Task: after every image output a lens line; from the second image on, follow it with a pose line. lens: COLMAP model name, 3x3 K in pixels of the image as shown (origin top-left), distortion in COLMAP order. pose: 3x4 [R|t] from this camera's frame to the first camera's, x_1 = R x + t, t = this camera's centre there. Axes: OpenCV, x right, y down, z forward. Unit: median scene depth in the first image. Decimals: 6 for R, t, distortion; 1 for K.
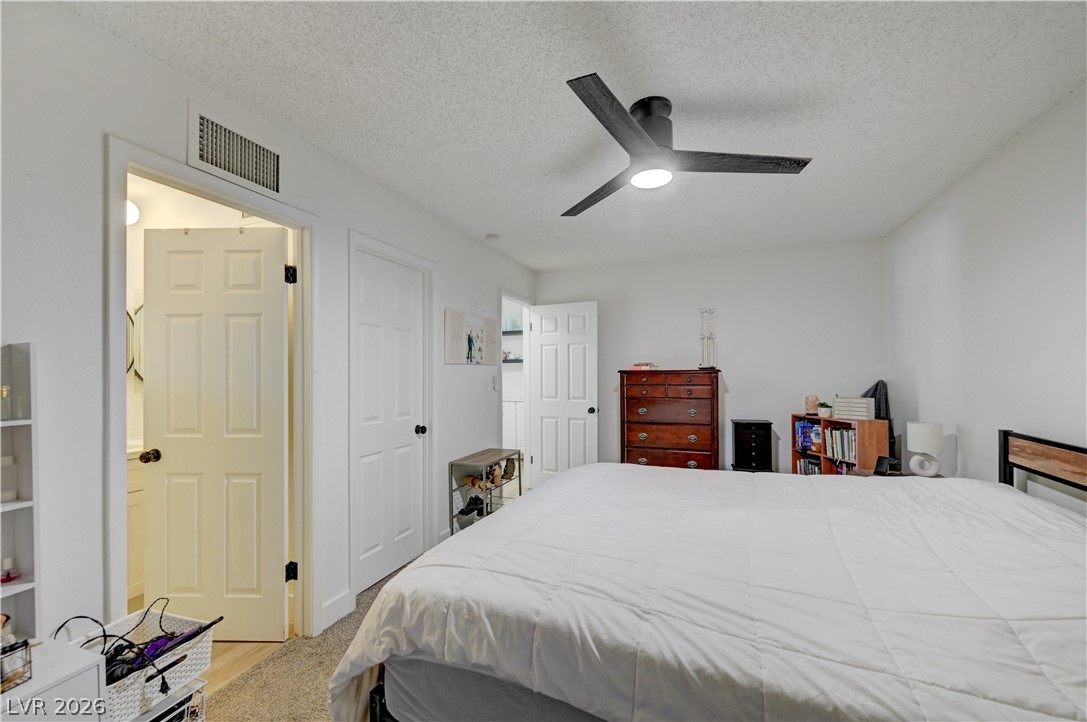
lens RADIAL K [[430.6, 0, 547.9], [0, 430.6, 369.1], [0, 0, 1]] dist [0.001026, -0.000172]
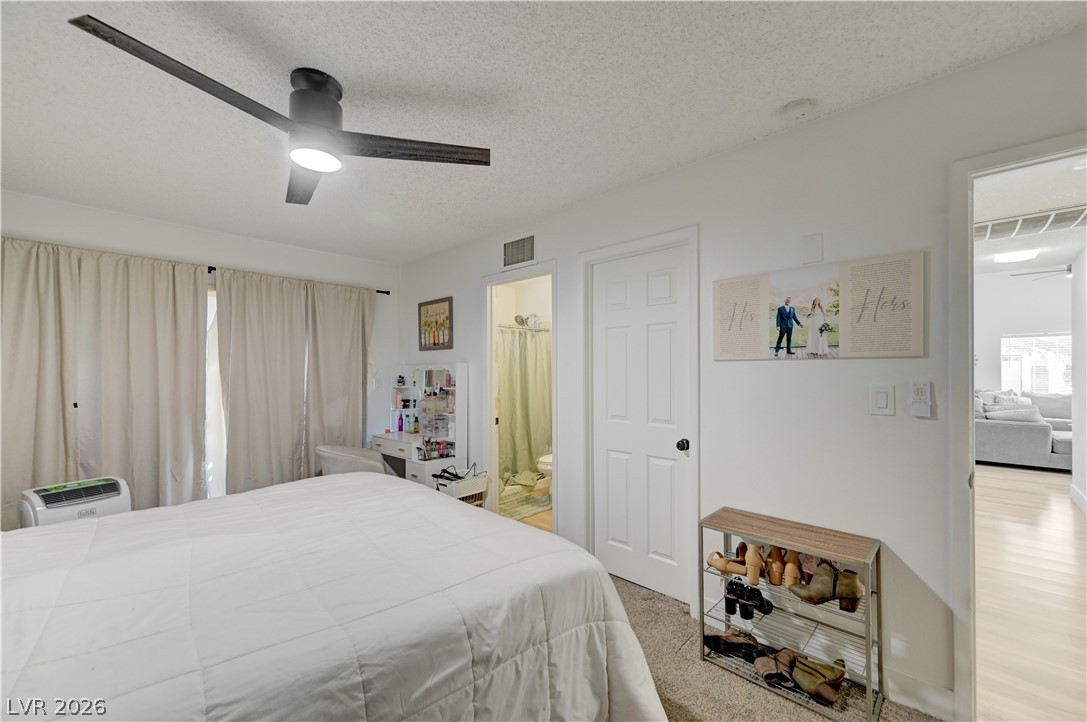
lens RADIAL K [[430.6, 0, 547.9], [0, 430.6, 369.1], [0, 0, 1]] dist [0.001026, -0.000172]
pose [[-0.386525, -0.003528, -0.922272, 0.505185], [0.005845, 0.999963, -0.006275, 0.003867], [0.922260, -0.007816, -0.386490, 1.021754]]
